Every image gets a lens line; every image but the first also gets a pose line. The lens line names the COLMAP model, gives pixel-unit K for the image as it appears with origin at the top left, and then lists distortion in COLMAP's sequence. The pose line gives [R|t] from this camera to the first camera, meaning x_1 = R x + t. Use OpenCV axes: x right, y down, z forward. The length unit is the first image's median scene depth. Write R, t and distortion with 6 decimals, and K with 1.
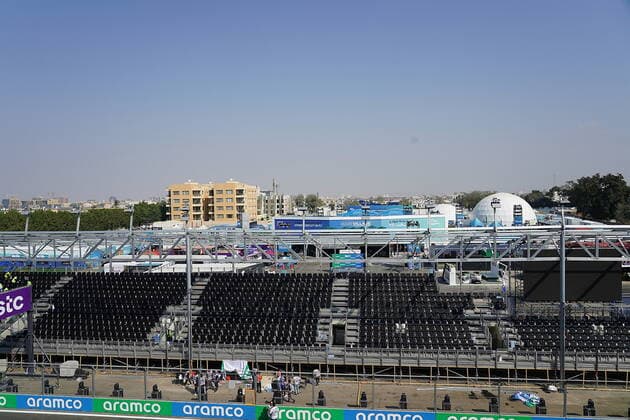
lens RADIAL K [[436.4, 0, 318.1], [0, 436.4, 207.6], [0, 0, 1]] dist [-0.009440, 0.003980]
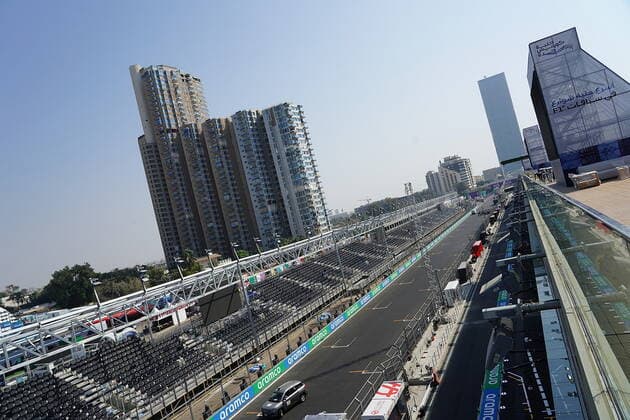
lens RADIAL K [[436.4, 0, 318.1], [0, 436.4, 207.6], [0, 0, 1]] dist [-0.009440, 0.003980]
pose [[0.329103, -0.029967, 0.943819, -0.563036], [0.253853, 0.965511, -0.057861, 0.013342], [-0.909533, 0.258634, 0.325359, 0.080015]]
